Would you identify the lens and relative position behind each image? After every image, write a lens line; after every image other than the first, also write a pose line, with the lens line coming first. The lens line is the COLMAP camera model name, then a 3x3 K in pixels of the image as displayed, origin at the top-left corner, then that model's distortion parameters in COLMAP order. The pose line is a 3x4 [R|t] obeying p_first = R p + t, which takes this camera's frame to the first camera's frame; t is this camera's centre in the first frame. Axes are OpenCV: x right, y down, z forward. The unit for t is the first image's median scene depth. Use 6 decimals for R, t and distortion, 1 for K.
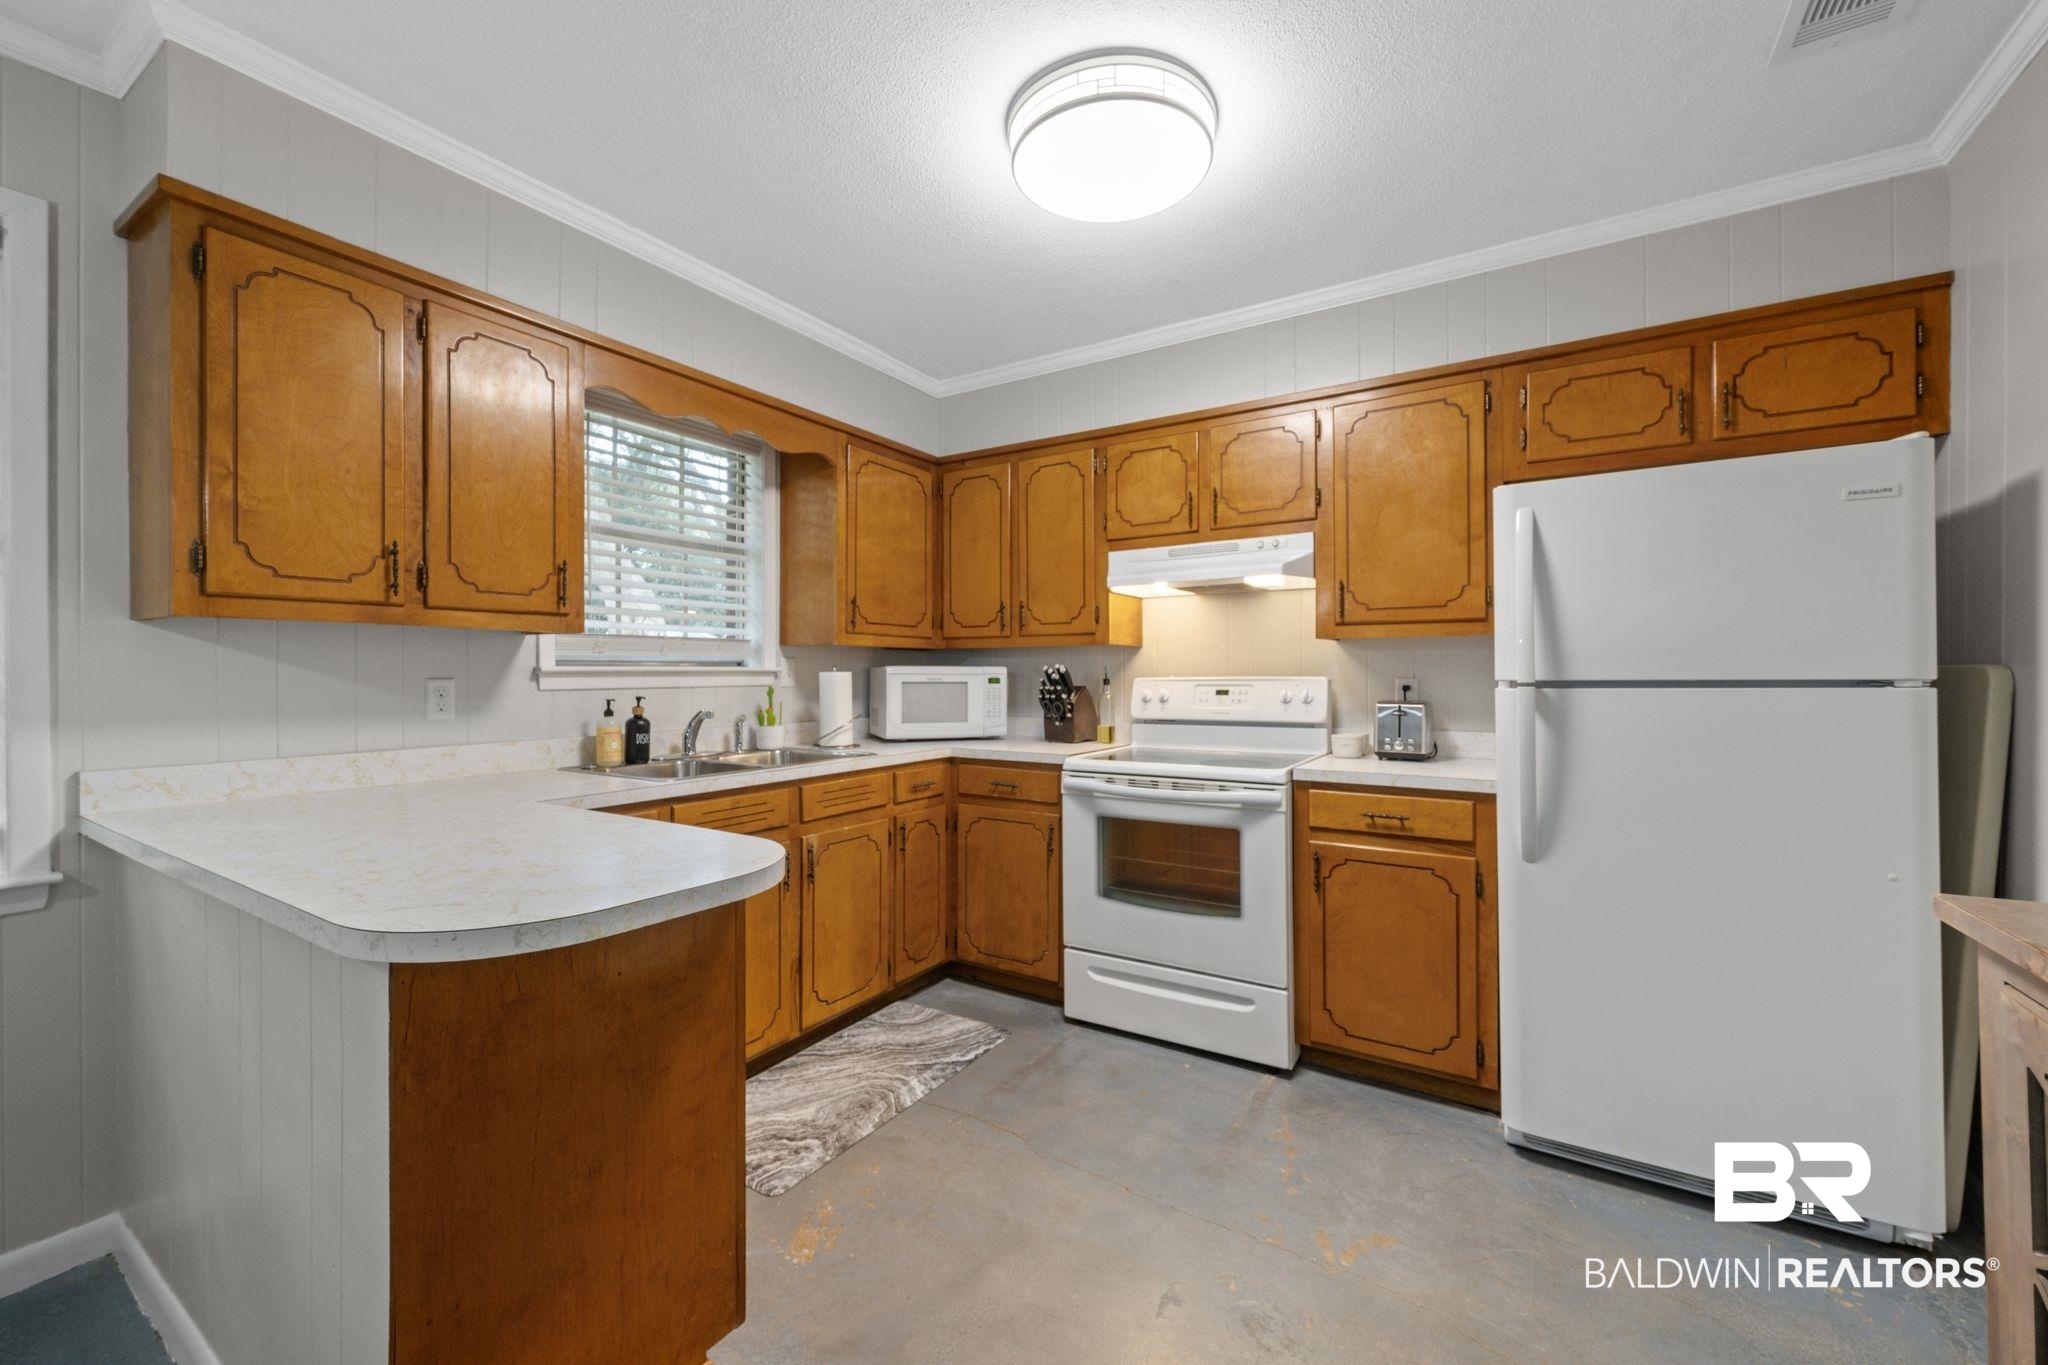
lens RADIAL K [[803.2, 0, 1027.9], [0, 803.2, 663.7], [0, 0, 1]] dist [0.001302, -0.000063]
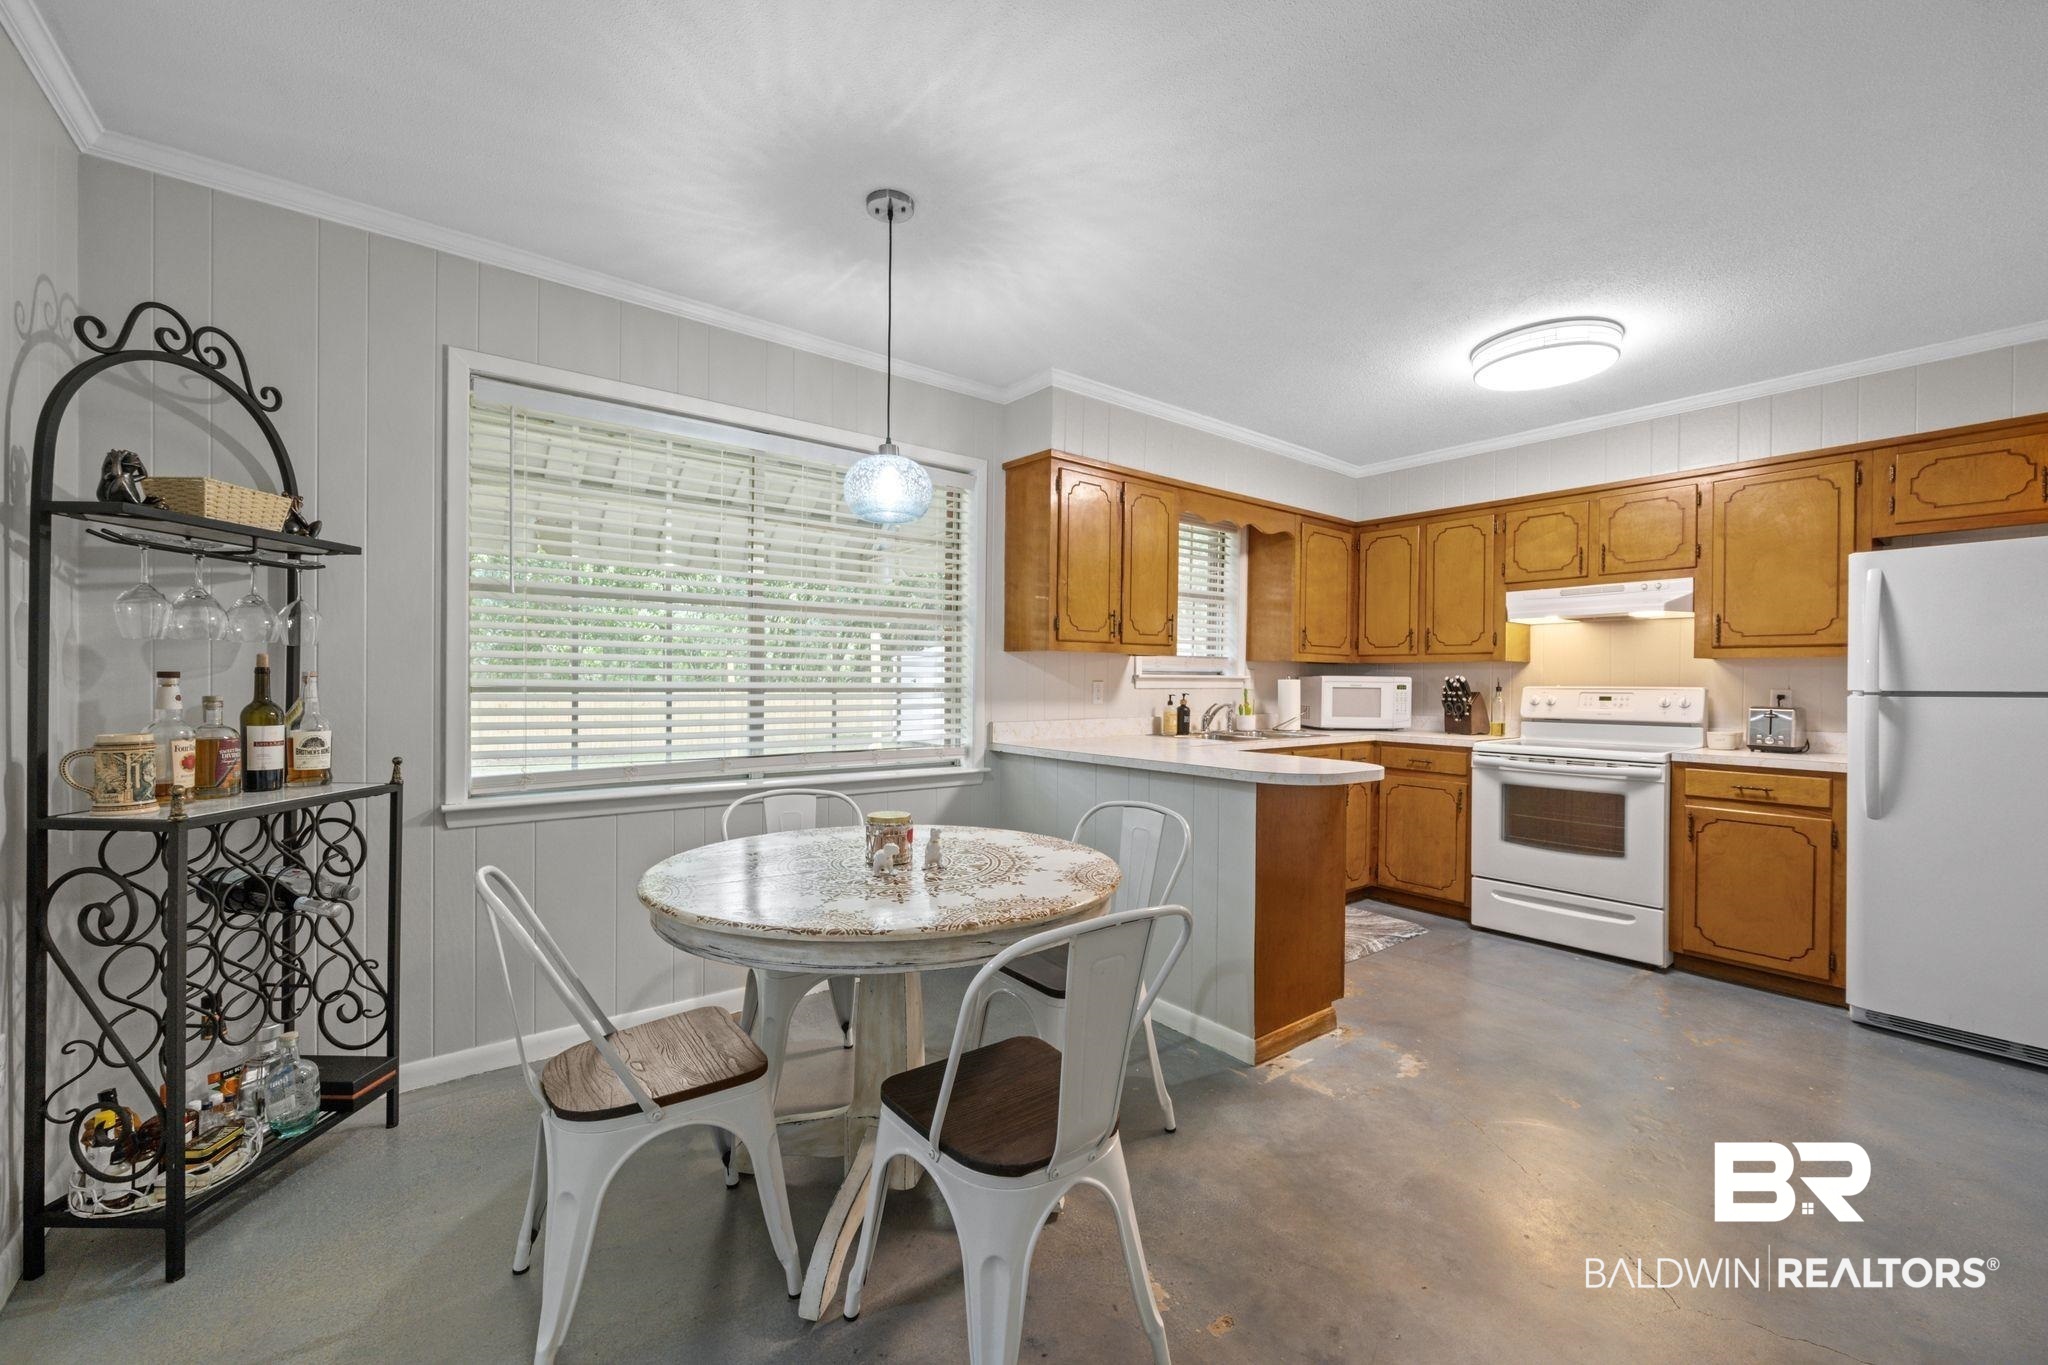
lens RADIAL K [[807.2, 0, 1024.0], [0, 807.2, 682.5], [0, 0, 1]] dist [-0.000979, -0.000378]
pose [[0.938346, 0.011727, -0.345498, -0.206644], [-0.006933, 0.999862, 0.015109, -0.003363], [0.345627, -0.011782, 0.938298, -0.596723]]
